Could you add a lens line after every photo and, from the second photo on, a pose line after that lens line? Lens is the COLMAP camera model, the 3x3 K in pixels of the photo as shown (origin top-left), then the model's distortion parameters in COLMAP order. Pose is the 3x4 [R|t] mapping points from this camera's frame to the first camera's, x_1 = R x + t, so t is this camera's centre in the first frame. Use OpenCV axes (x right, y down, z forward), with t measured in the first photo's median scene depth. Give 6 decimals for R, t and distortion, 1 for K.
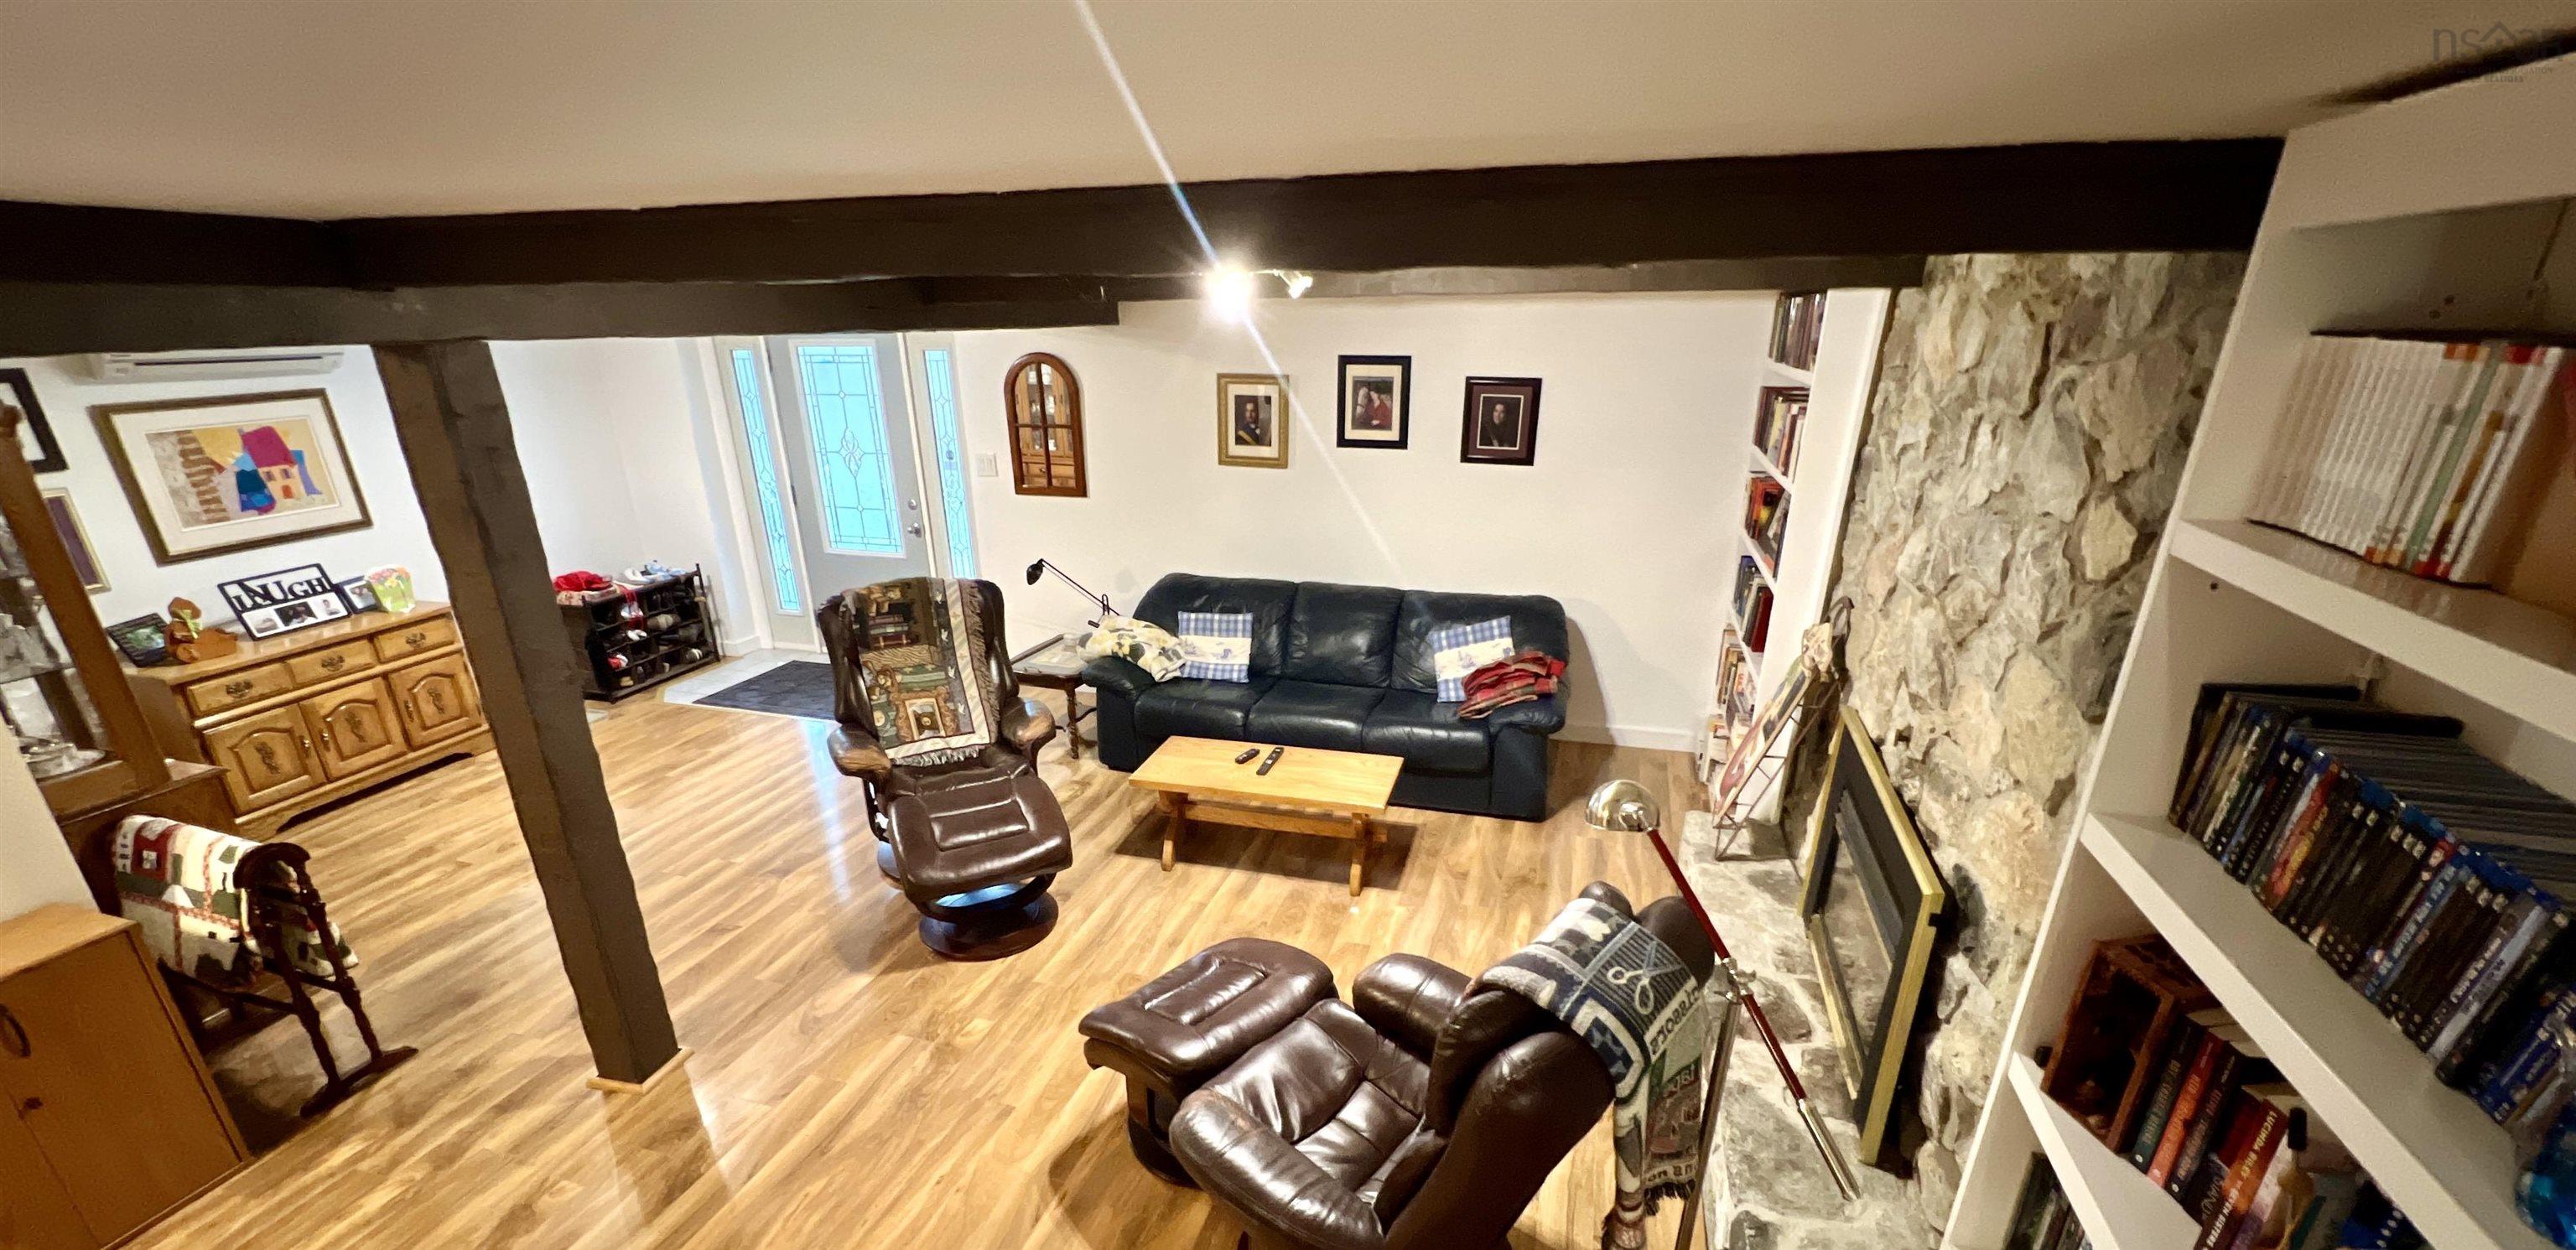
lens RADIAL K [[1036.1, 0, 1281.2], [0, 1036.1, 731.3], [0, 0, 1]] dist [-0.001850, -0.000073]
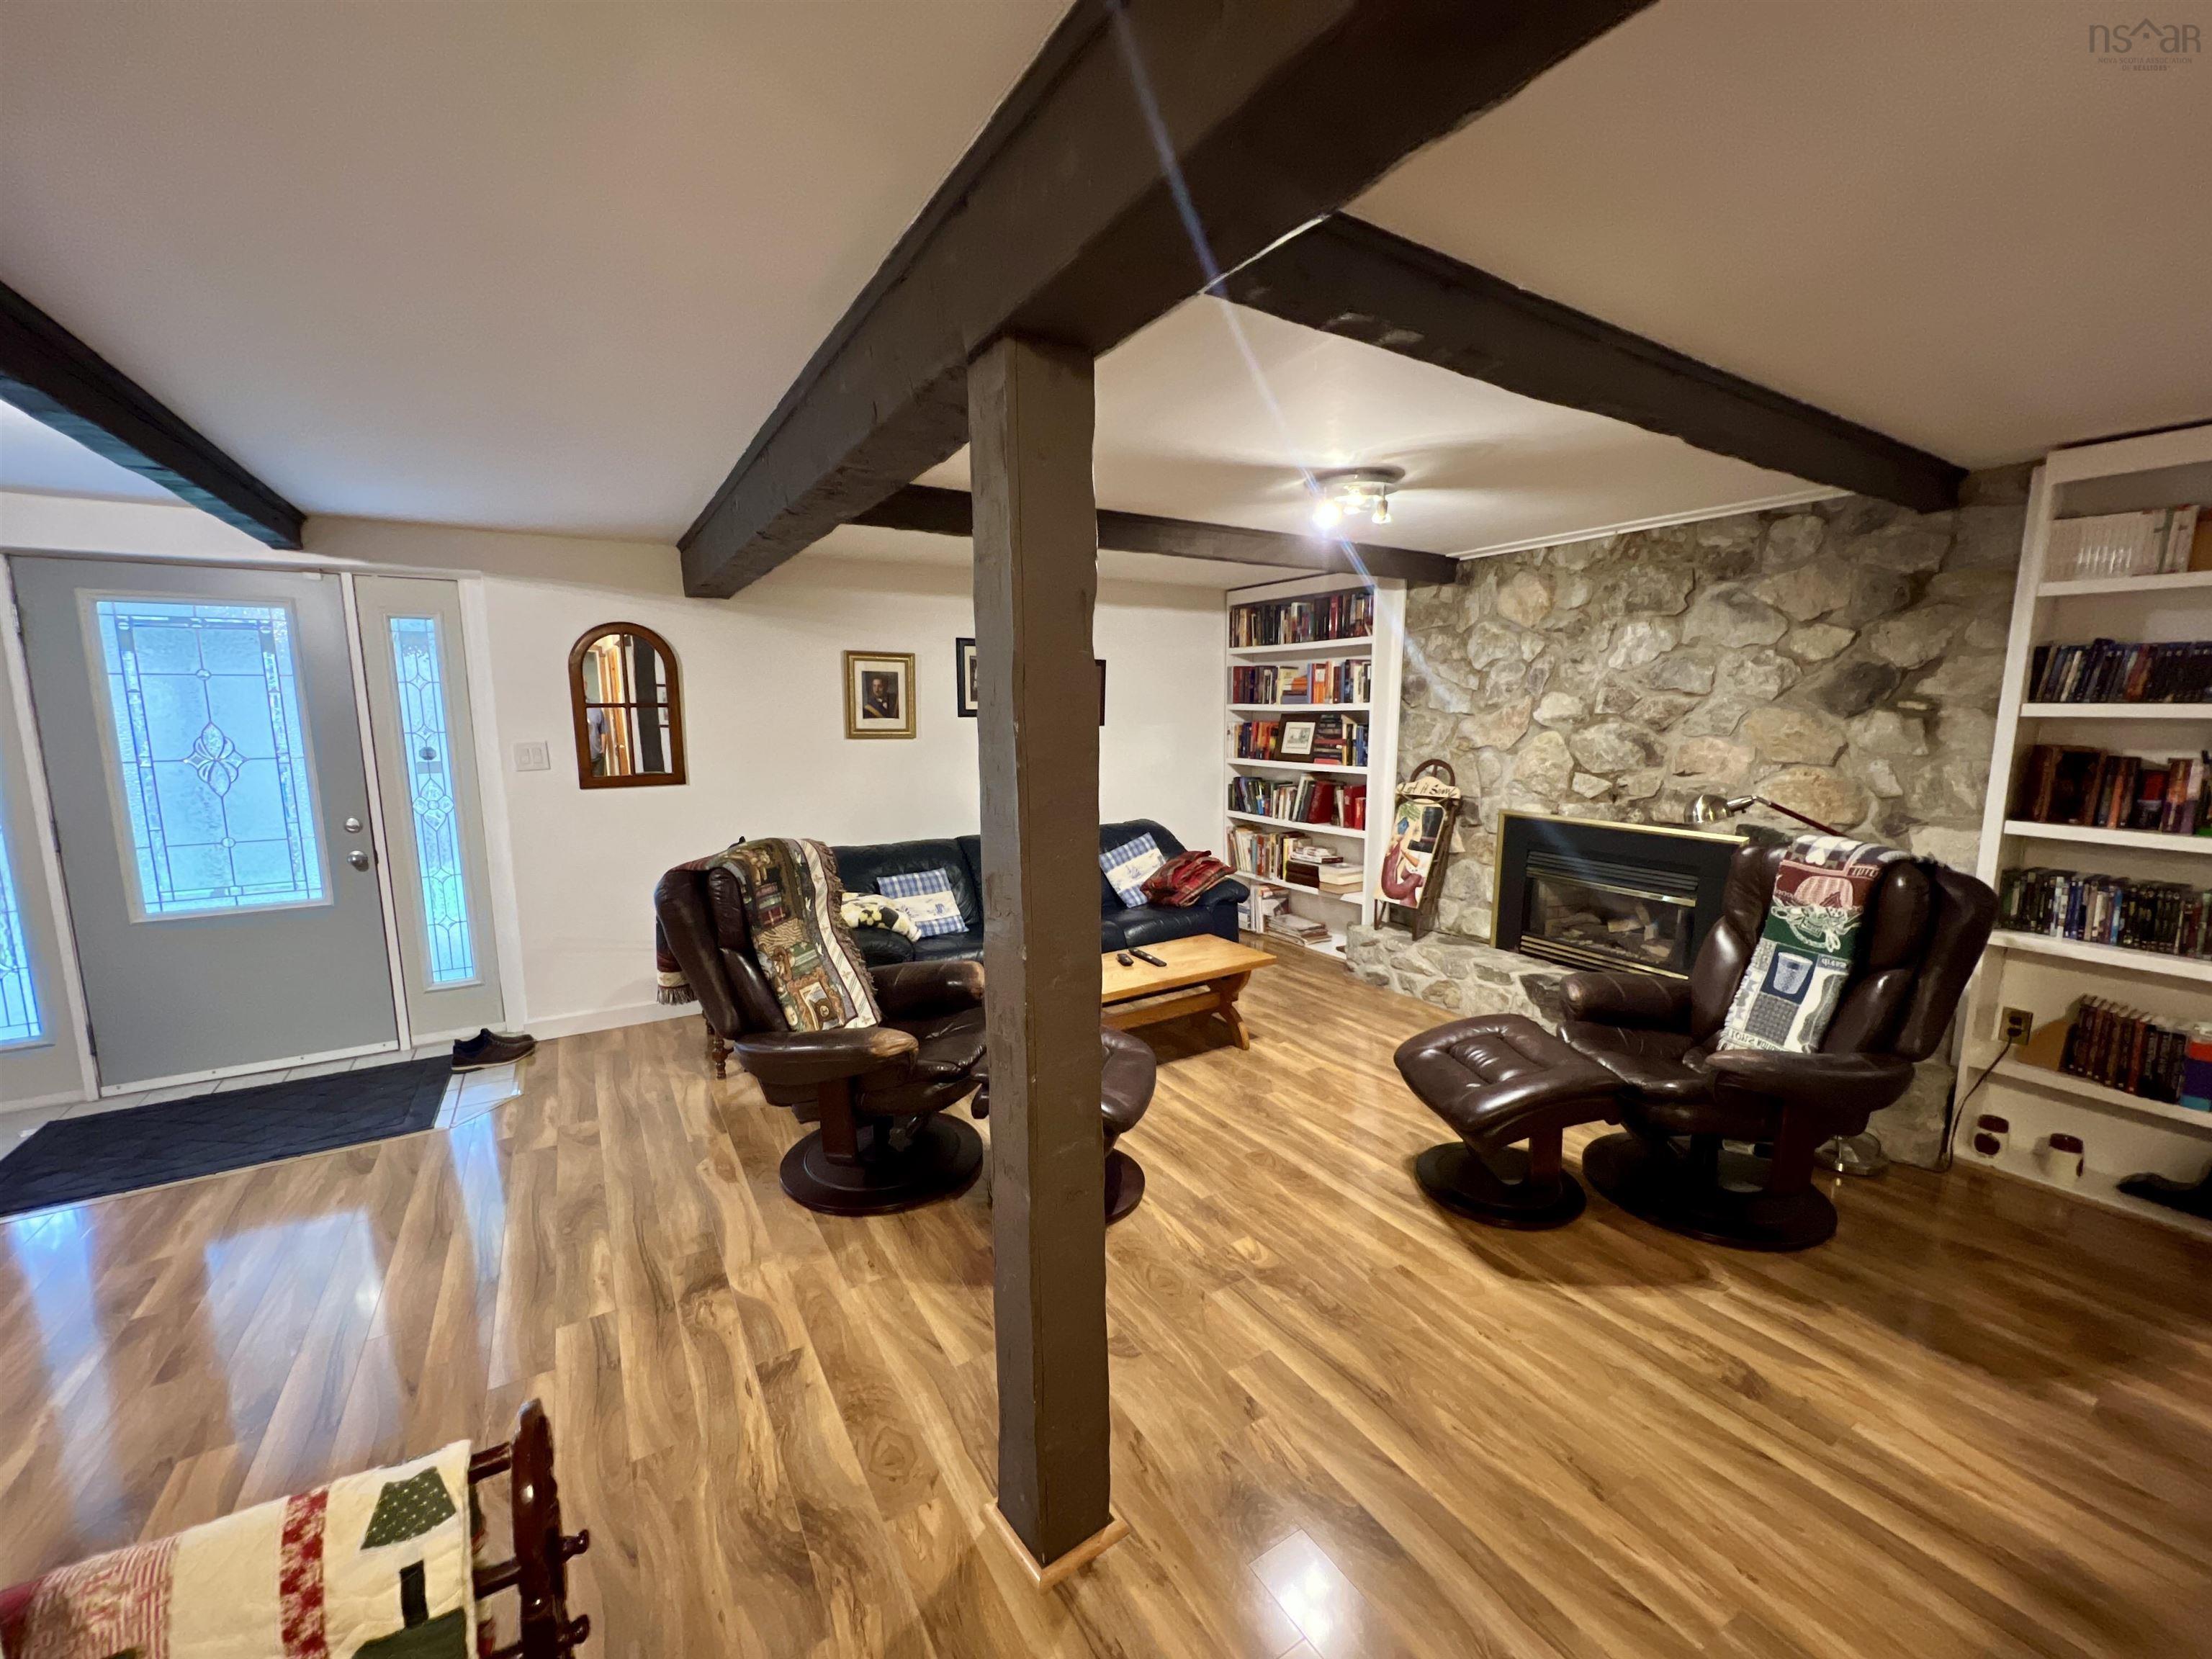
lens RADIAL K [[885.6, 0, 1102.3], [0, 885.6, 834.3], [0, 0, 1]] dist [-0.001508, 0.000449]
pose [[0.660315, -0.103407, 0.743836, -0.676716], [0.281200, 0.952464, -0.117215, 0.001210], [-0.696356, 0.286565, 0.658004, 0.361466]]
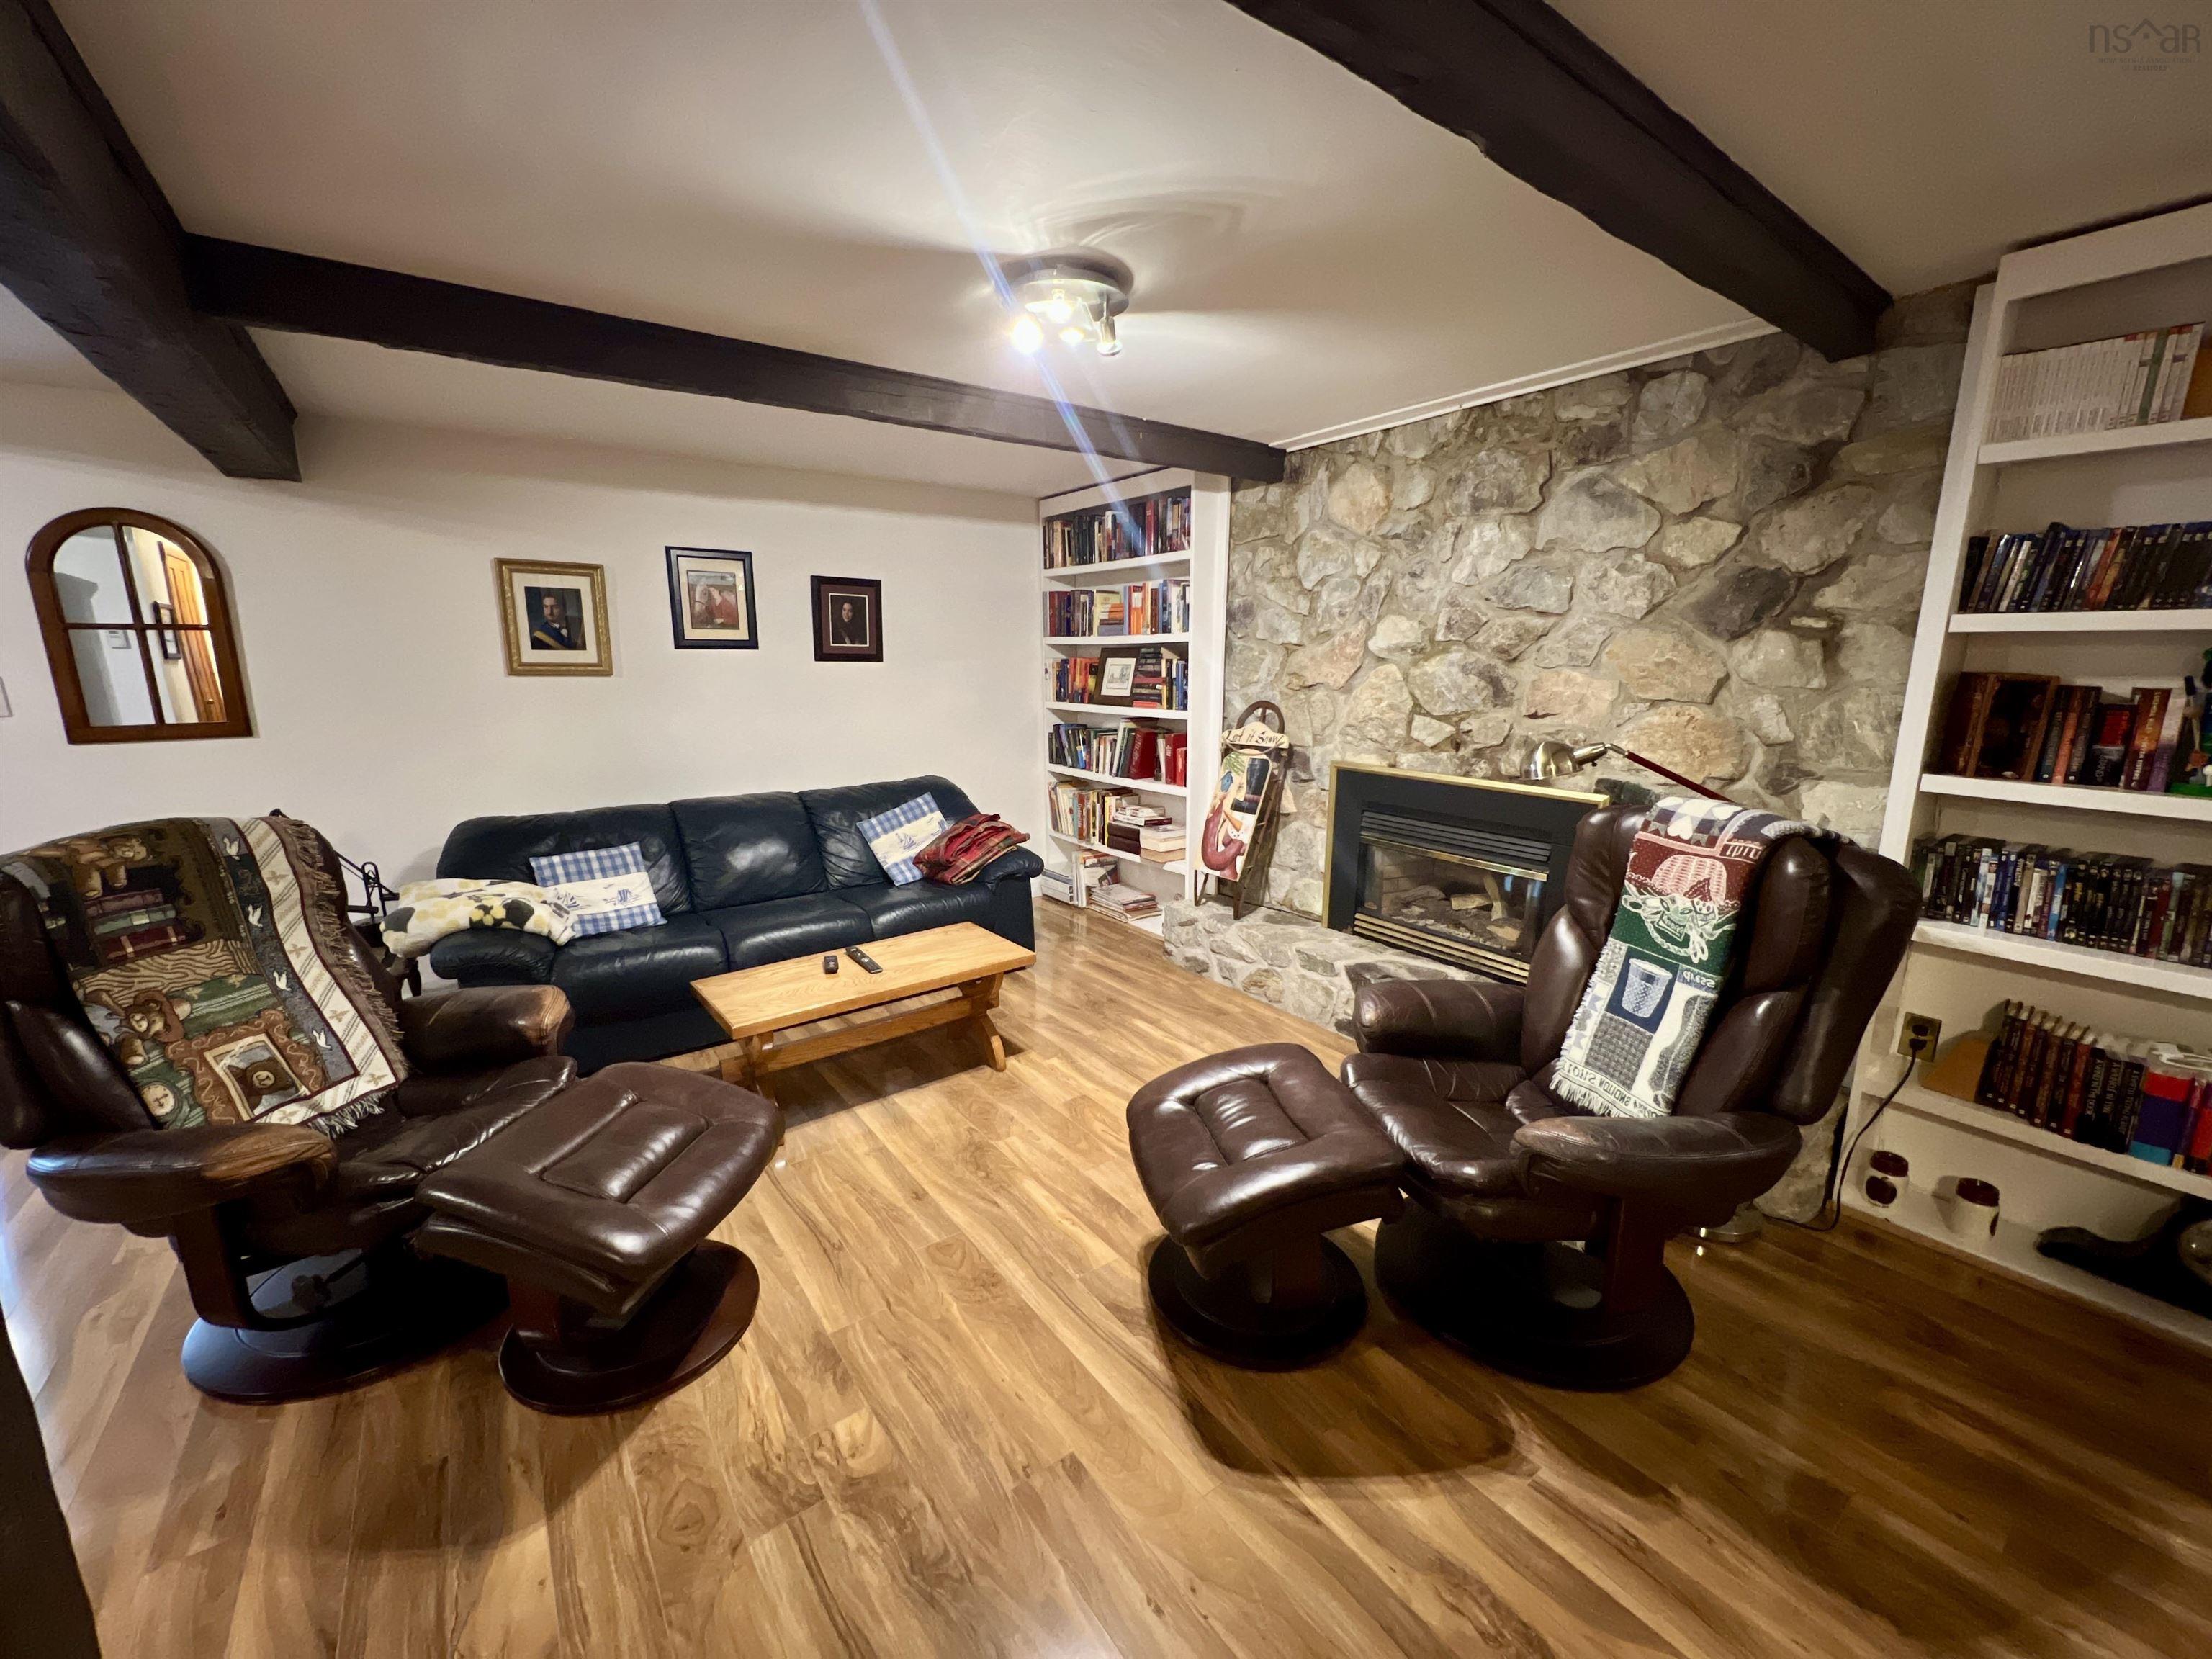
lens RADIAL K [[885.6, 0, 1104.3], [0, 885.6, 833.6], [0, 0, 1]] dist [-0.001508, 0.000449]
pose [[0.595189, -0.153915, 0.788708, -0.414457], [0.300076, 0.953057, -0.040461, 0.017742], [-0.745456, 0.260754, 0.613436, 0.369392]]
